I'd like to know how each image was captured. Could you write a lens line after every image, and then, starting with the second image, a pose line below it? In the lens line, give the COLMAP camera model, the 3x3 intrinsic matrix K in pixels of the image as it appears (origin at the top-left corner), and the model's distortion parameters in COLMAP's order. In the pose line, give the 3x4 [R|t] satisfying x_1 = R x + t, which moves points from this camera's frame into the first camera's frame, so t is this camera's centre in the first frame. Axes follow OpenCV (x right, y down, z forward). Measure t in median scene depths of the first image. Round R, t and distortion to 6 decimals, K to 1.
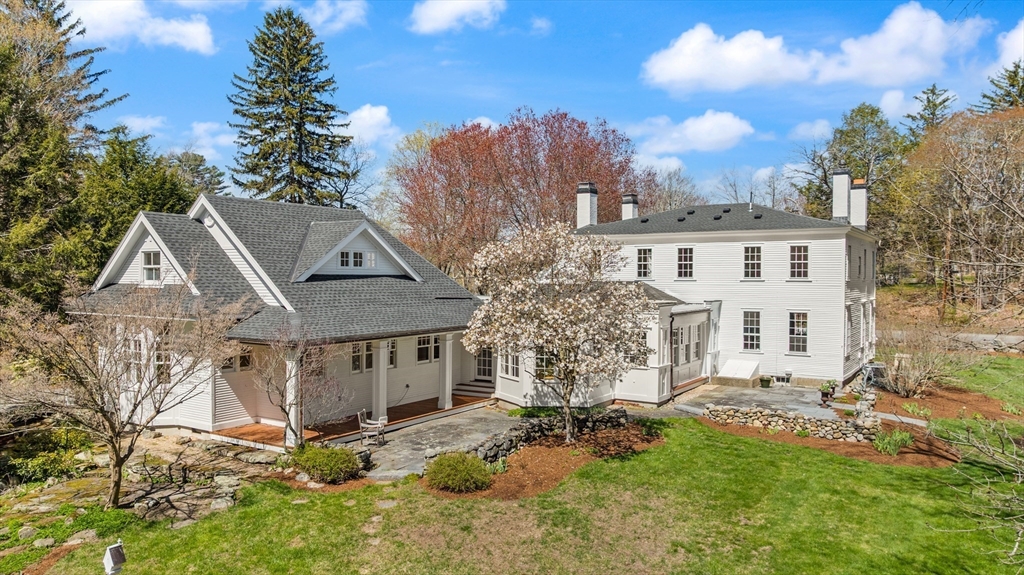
lens RADIAL K [[740.6, 0, 513.0], [0, 740.6, 290.6], [0, 0, 1]] dist [-0.009801, 0.000165]
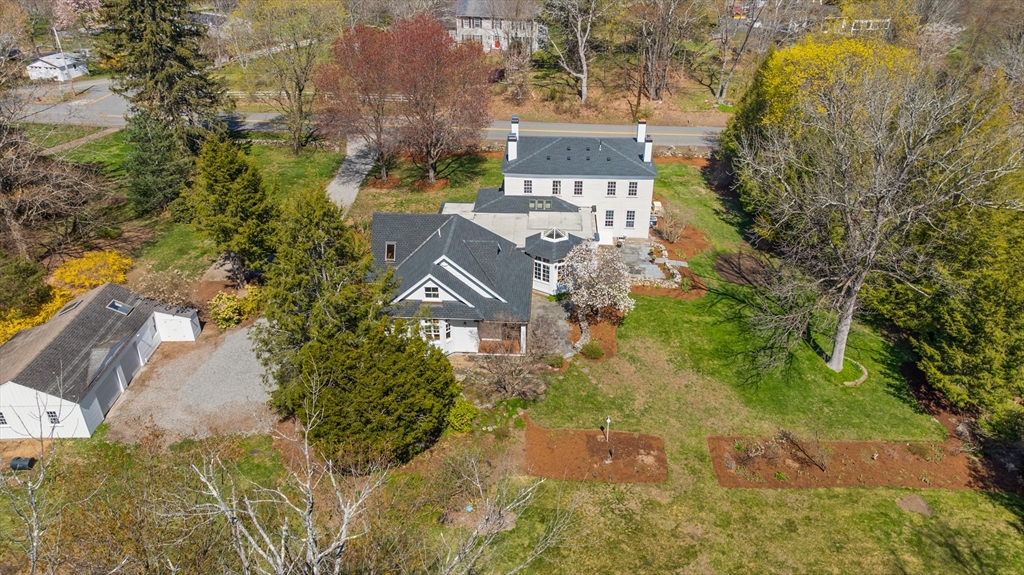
lens RADIAL K [[740.6, 0, 511.4], [0, 740.6, 283.5], [0, 0, 1]] dist [-0.009801, 0.000165]
pose [[0.874674, -0.243970, 0.418836, -0.898699], [0.019549, 0.881147, 0.472438, -0.824616], [-0.484317, -0.405042, 0.775486, -0.620507]]
